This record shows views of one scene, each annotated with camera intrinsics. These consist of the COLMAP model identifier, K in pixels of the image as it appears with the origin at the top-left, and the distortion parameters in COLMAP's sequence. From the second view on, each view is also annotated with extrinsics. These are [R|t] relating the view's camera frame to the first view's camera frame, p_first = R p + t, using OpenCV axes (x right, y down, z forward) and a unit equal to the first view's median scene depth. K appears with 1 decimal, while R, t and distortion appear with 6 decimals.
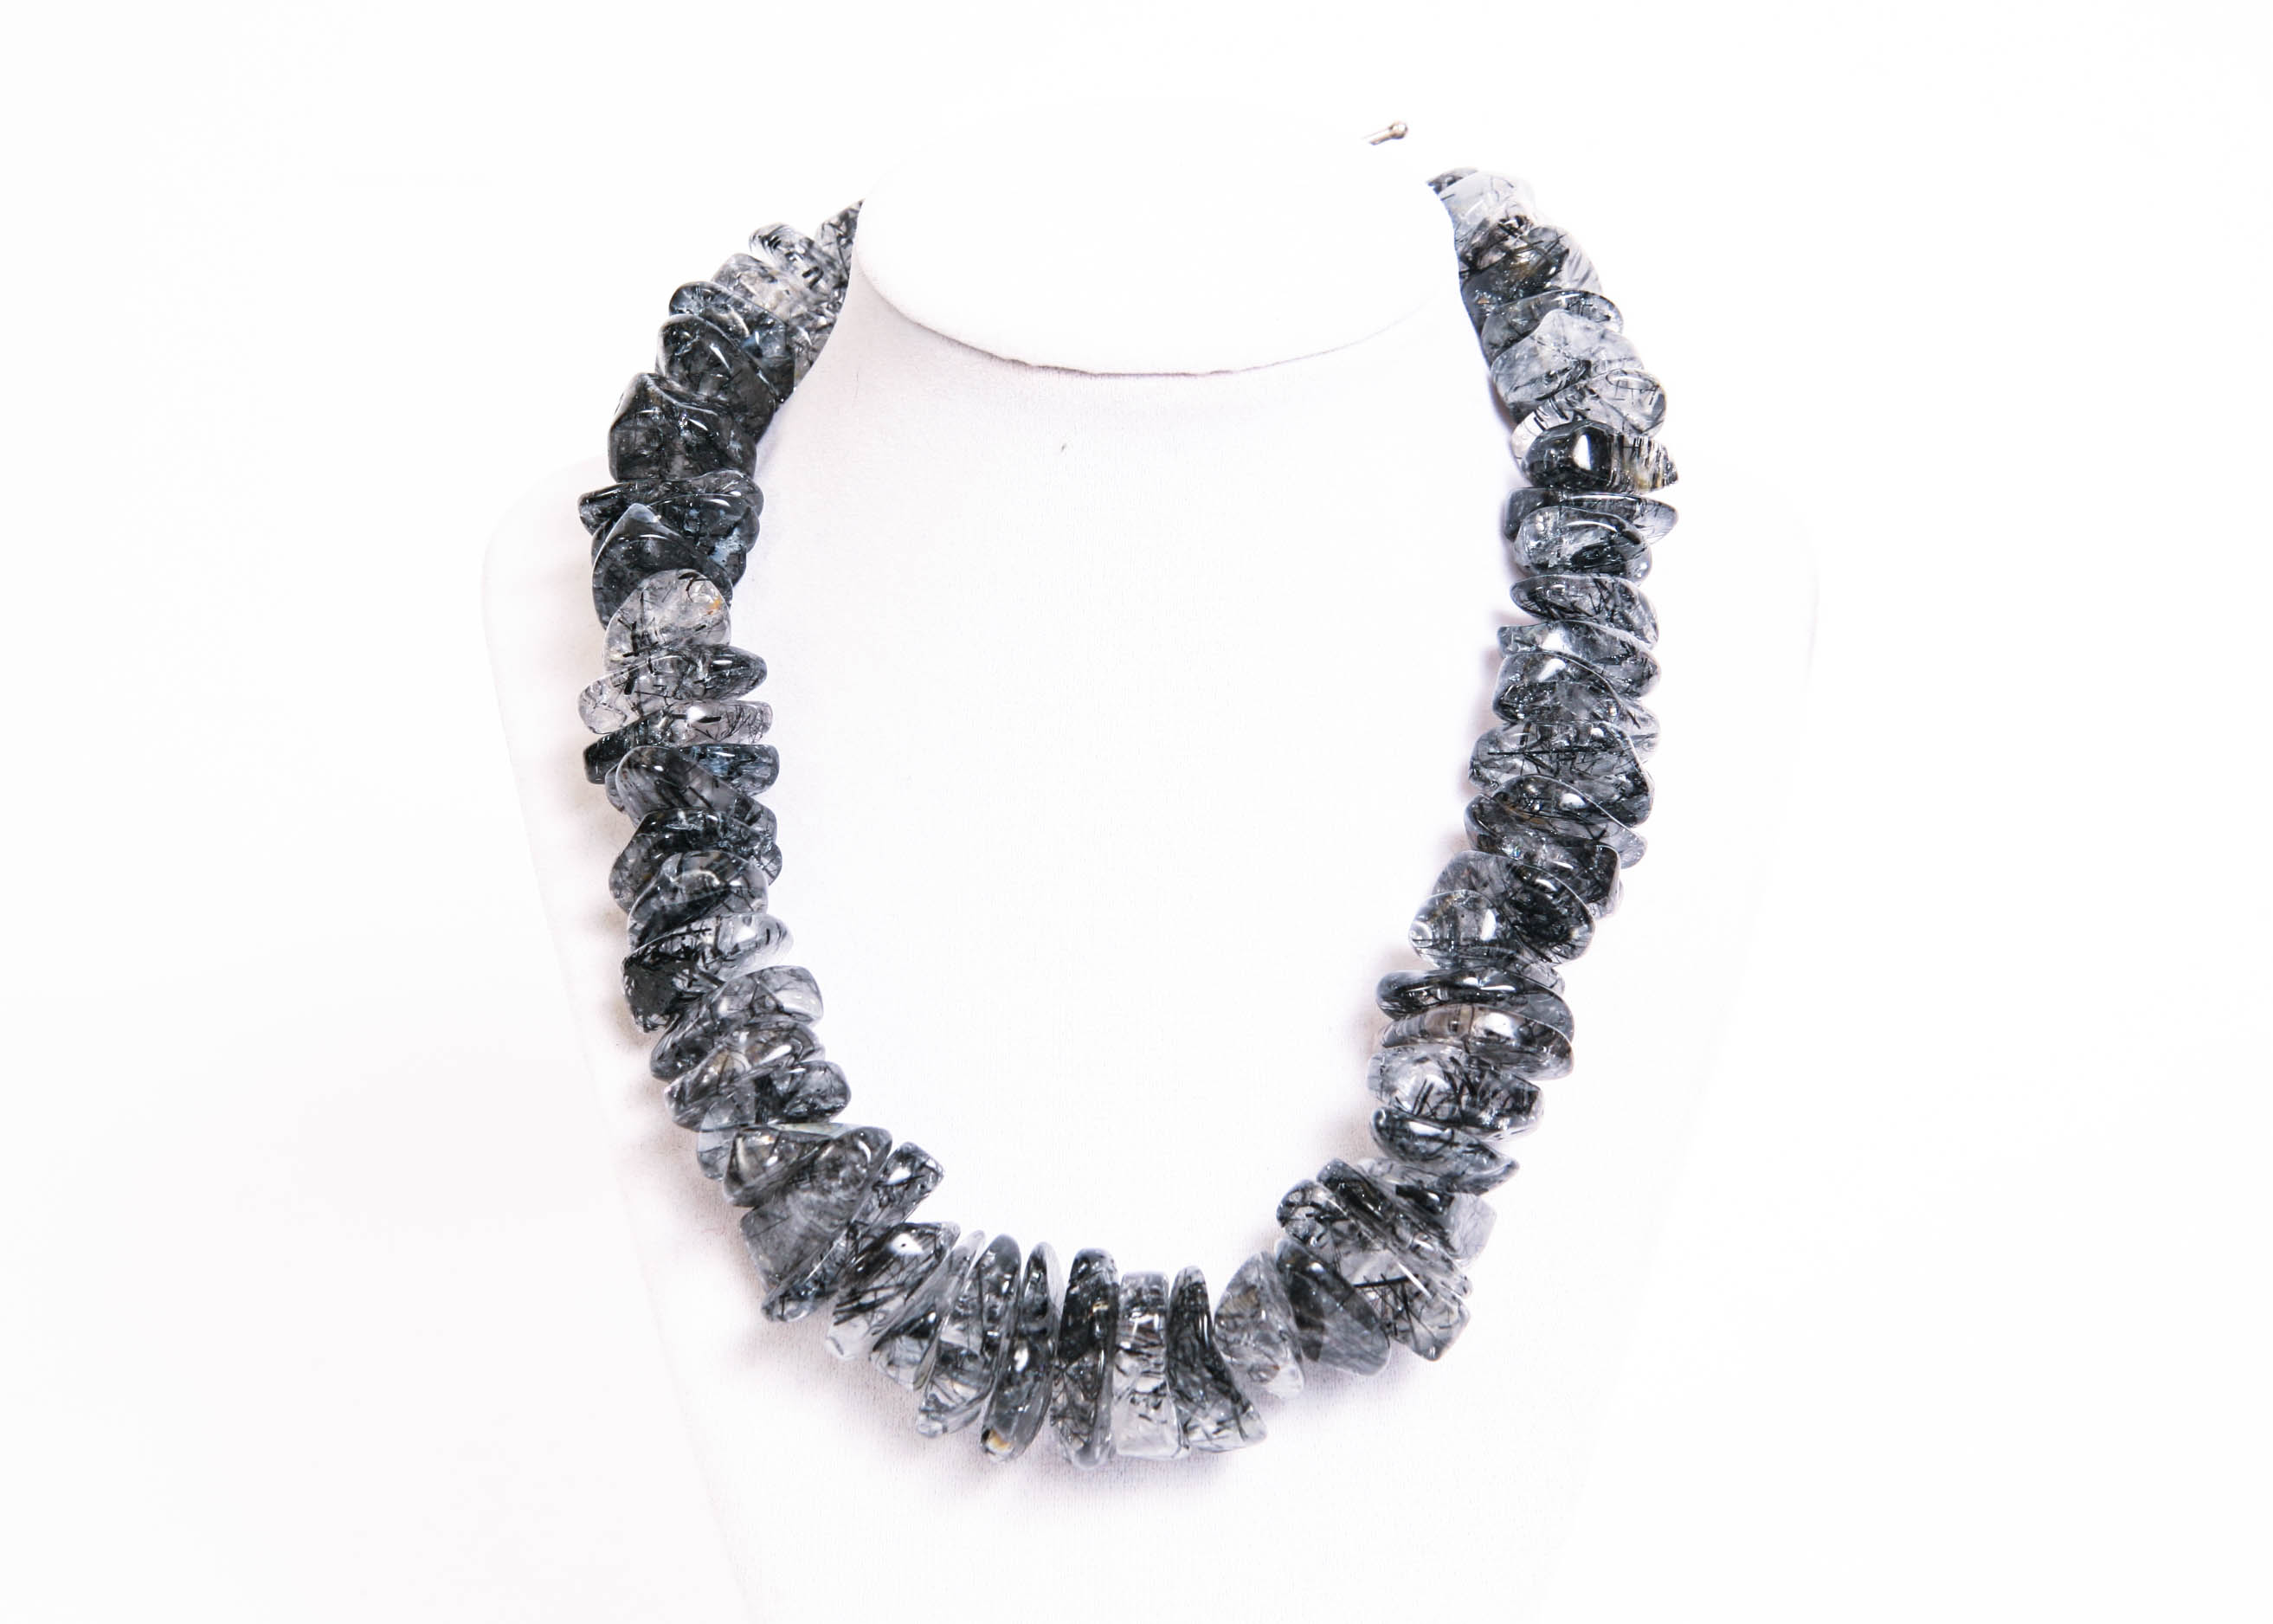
lens RADIAL K [[3773.5, 0, 1114.6], [0, 3773.5, 834.5], [0, 0, 1]] dist [0.037406, 0.000000]
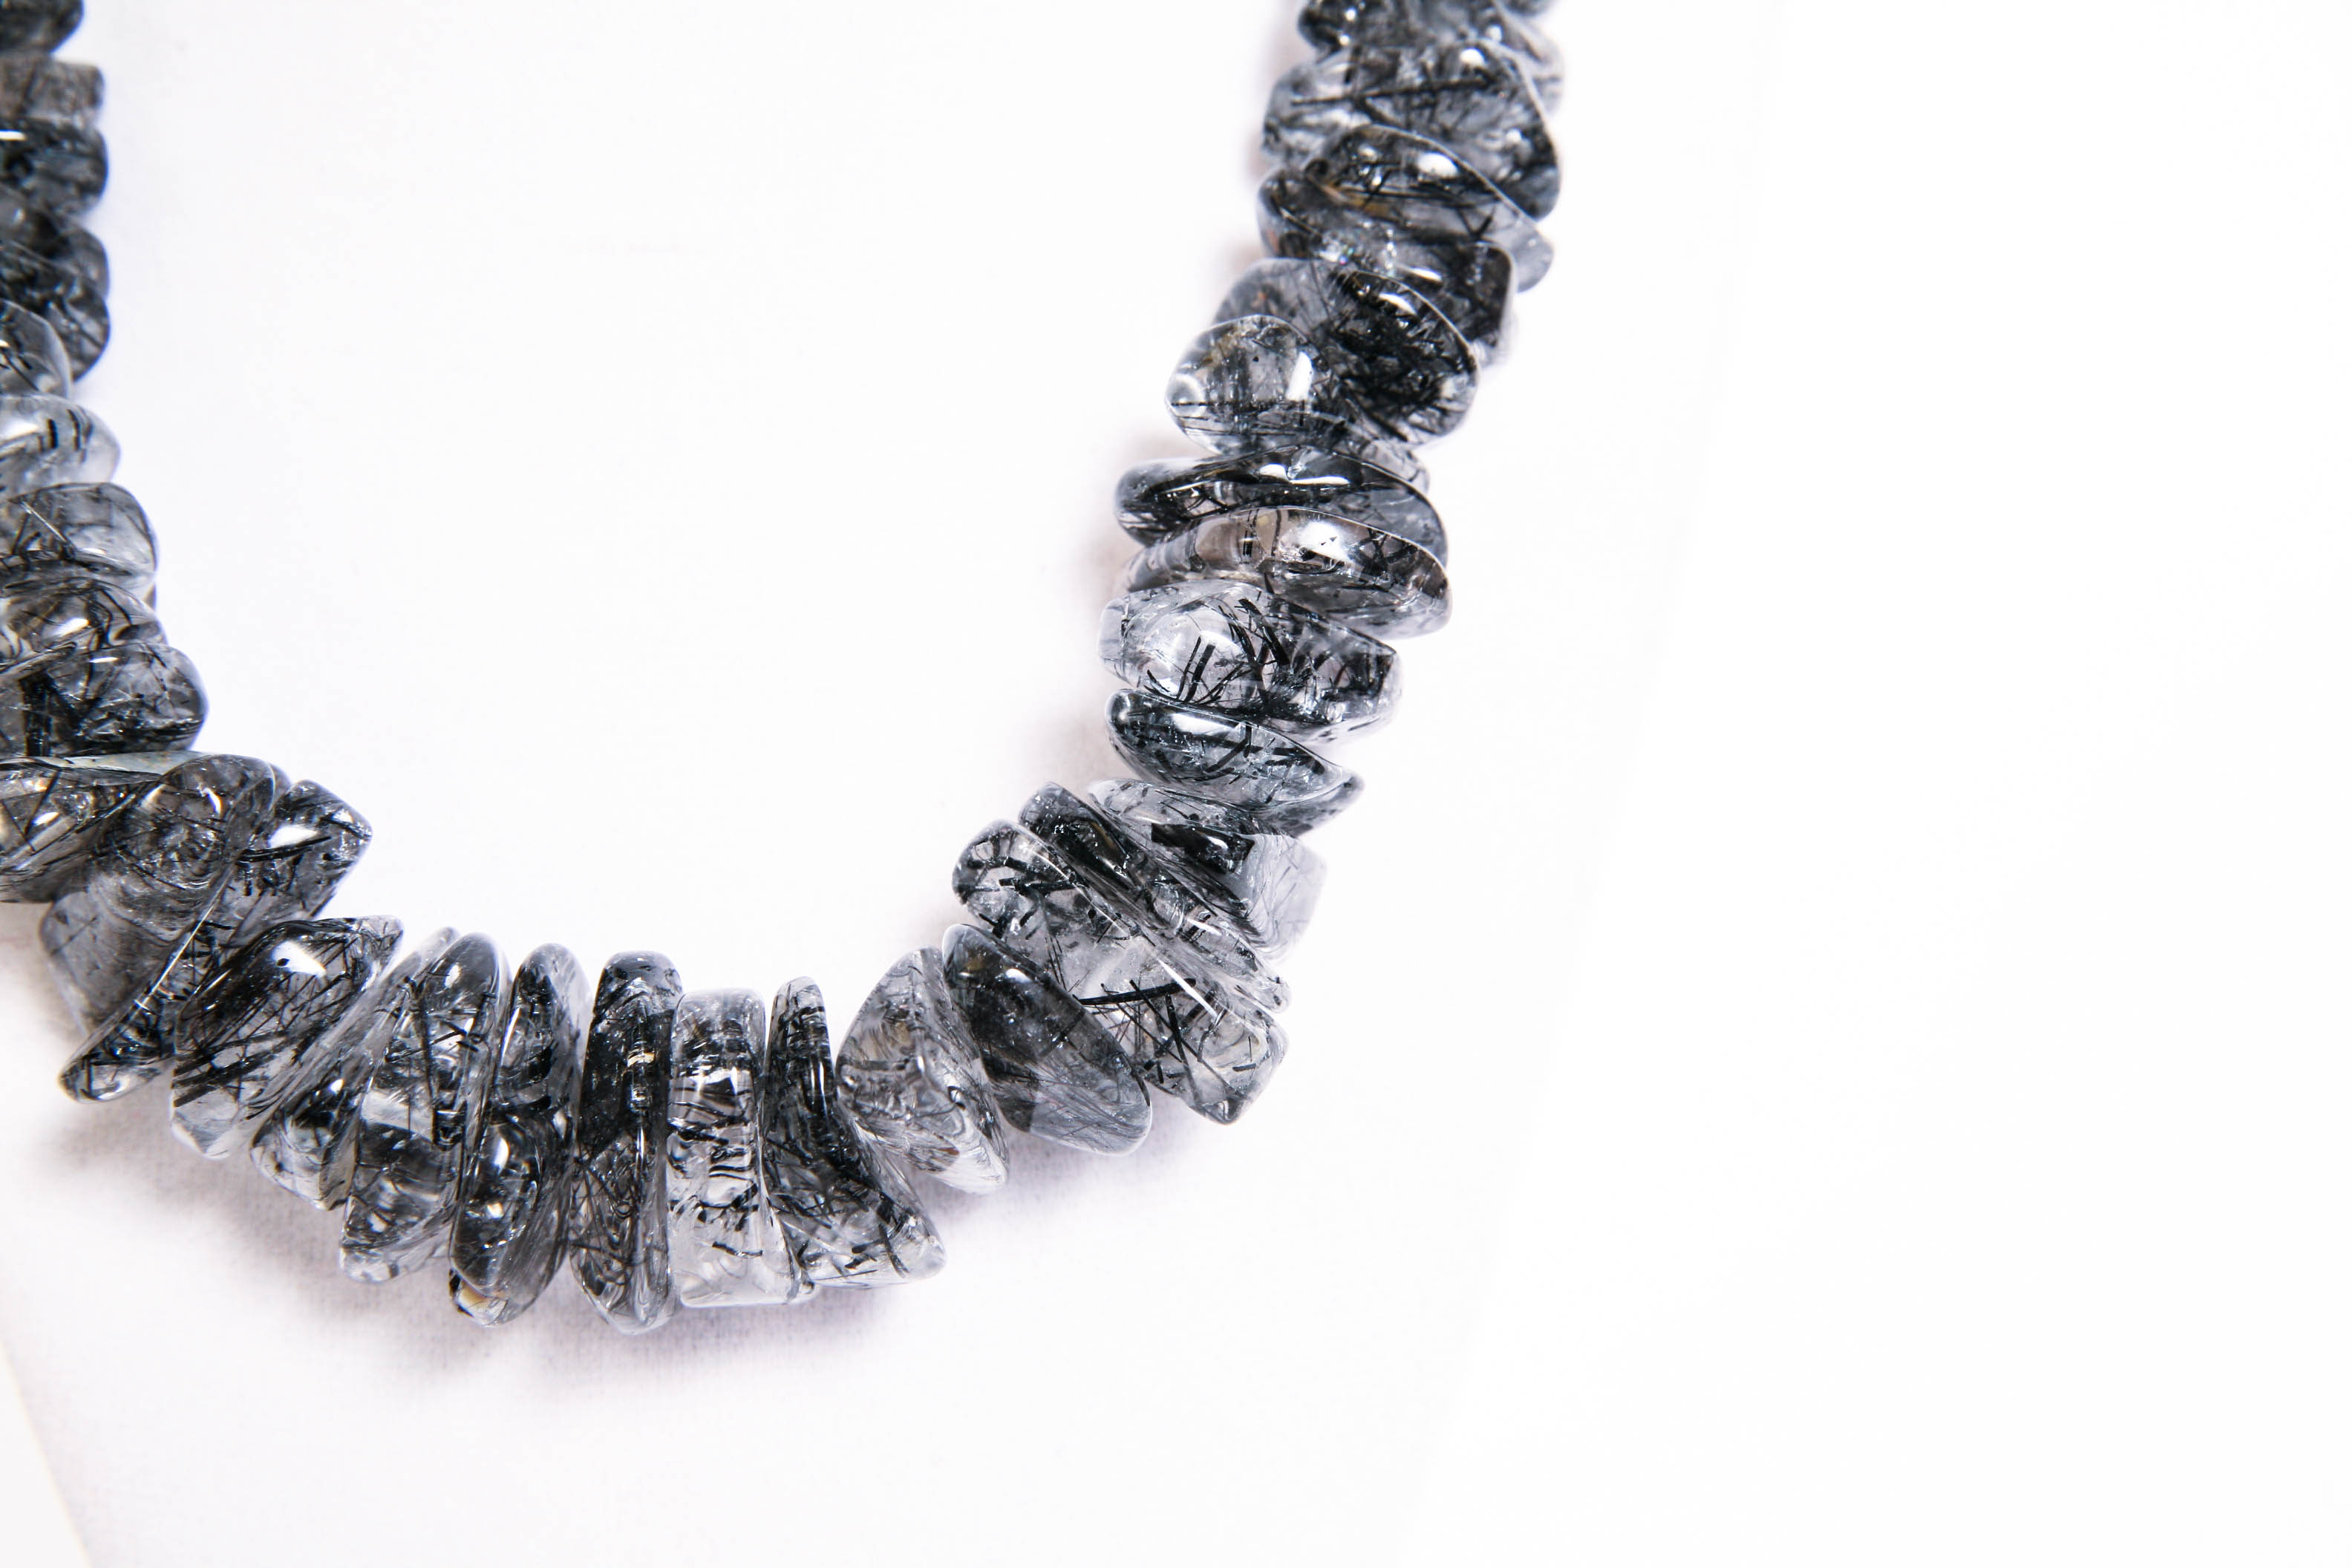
lens RADIAL K [[3807.6, 0, 1182.2], [0, 3807.6, 781.5], [0, 0, 1]] dist [0.010956, 0.000000]
pose [[0.997117, -0.035505, 0.067063, 0.039770], [0.030024, 0.996259, 0.081037, 0.038990], [-0.069689, -0.078790, 0.994452, 0.418249]]
